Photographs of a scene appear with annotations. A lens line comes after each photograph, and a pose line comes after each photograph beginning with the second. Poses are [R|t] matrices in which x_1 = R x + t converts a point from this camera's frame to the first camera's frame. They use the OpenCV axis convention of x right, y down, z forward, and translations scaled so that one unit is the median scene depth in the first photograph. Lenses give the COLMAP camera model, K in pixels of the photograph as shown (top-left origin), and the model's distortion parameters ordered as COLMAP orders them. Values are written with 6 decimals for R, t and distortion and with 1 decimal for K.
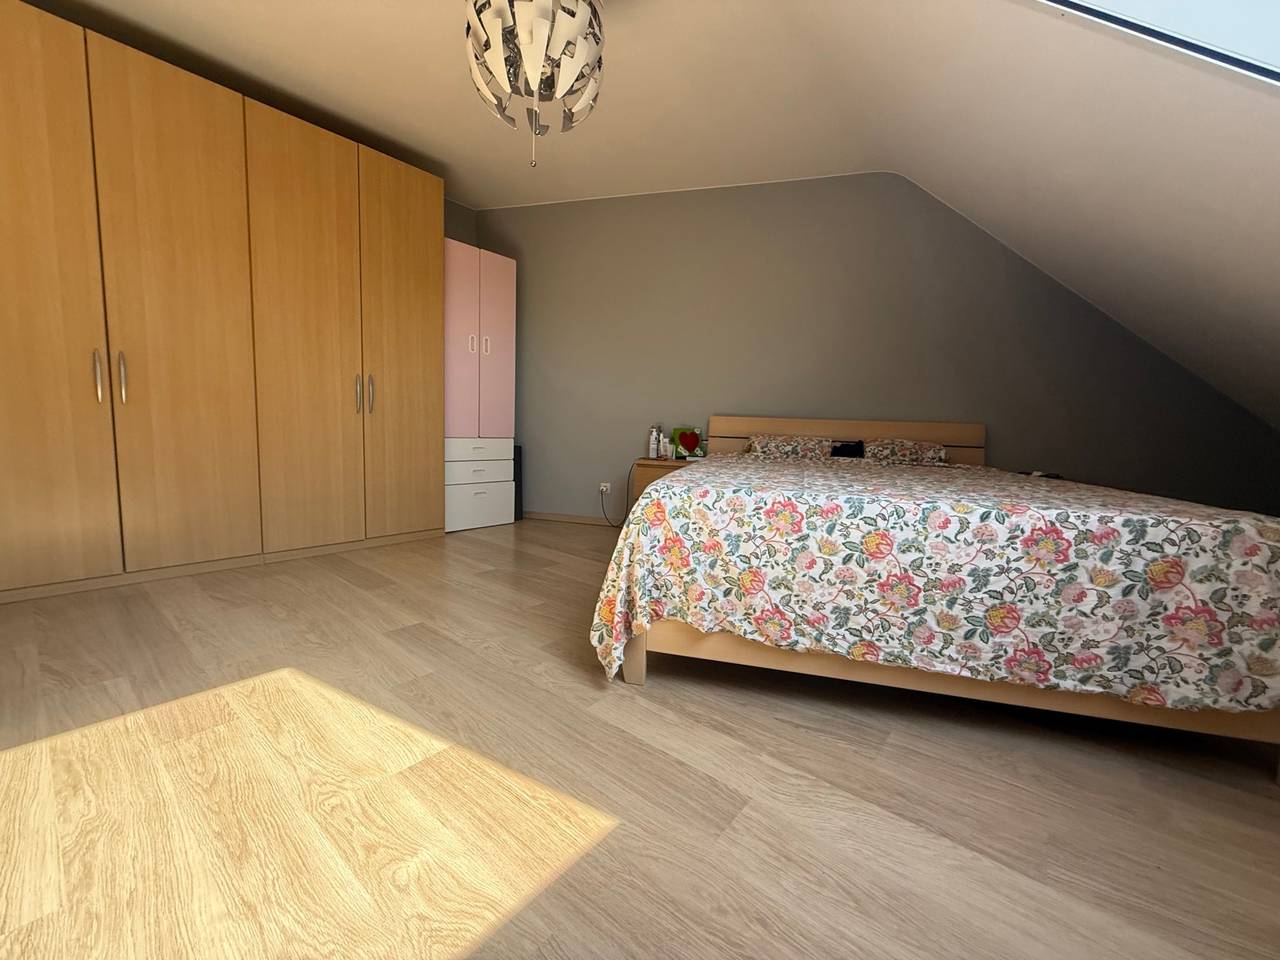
lens RADIAL K [[509.5, 0, 641.9], [0, 509.5, 476.1], [0, 0, 1]] dist [-0.001808, 0.000989]
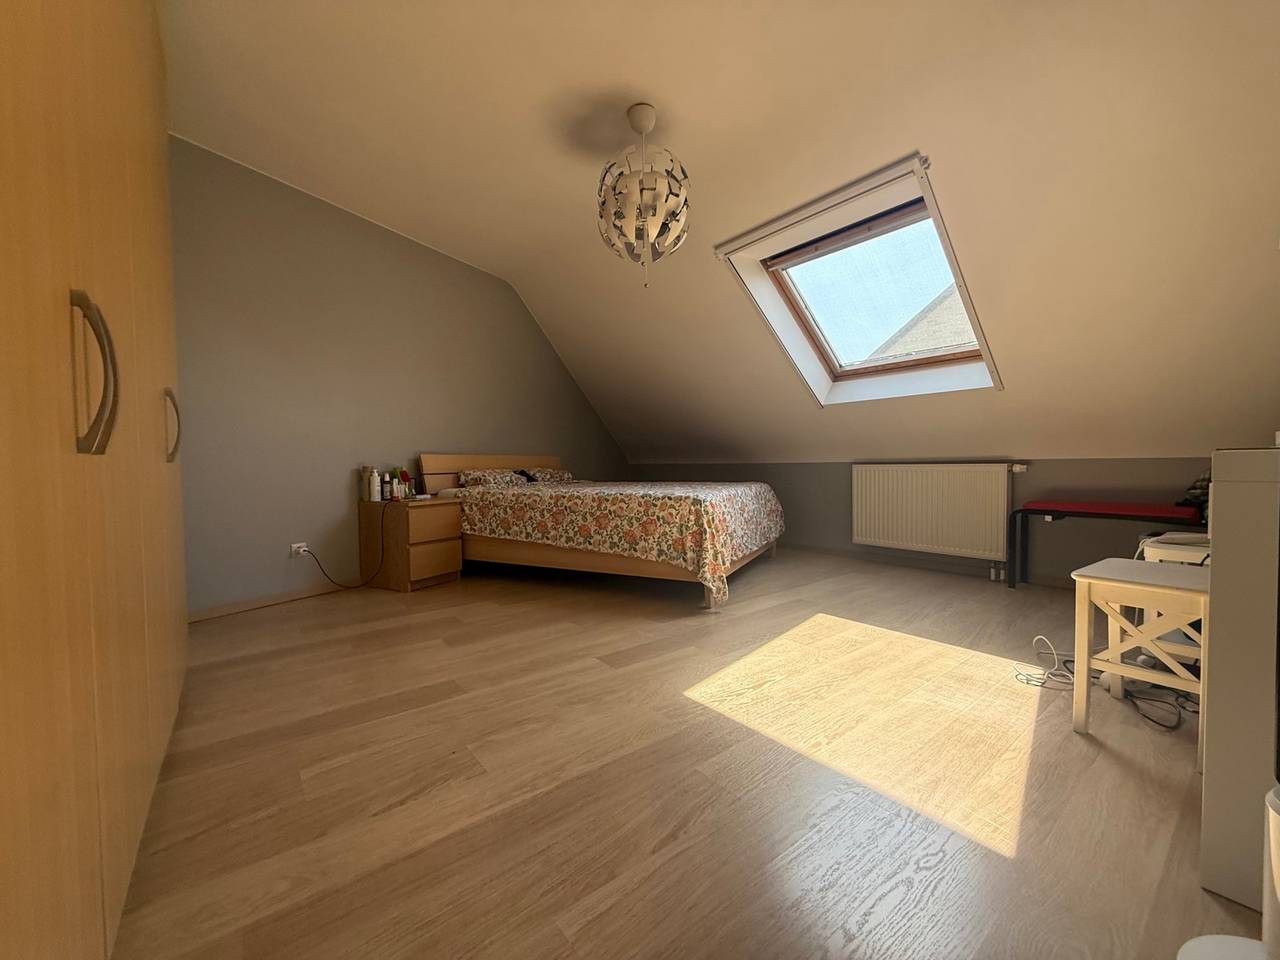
lens RADIAL K [[509.5, 0, 642.4], [0, 509.5, 478.2], [0, 0, 1]] dist [-0.001808, 0.000989]
pose [[0.208411, -0.063011, 0.976009, -1.519582], [0.111198, 0.992978, 0.040362, -0.115879], [-0.971699, 0.100118, 0.213954, 0.701317]]
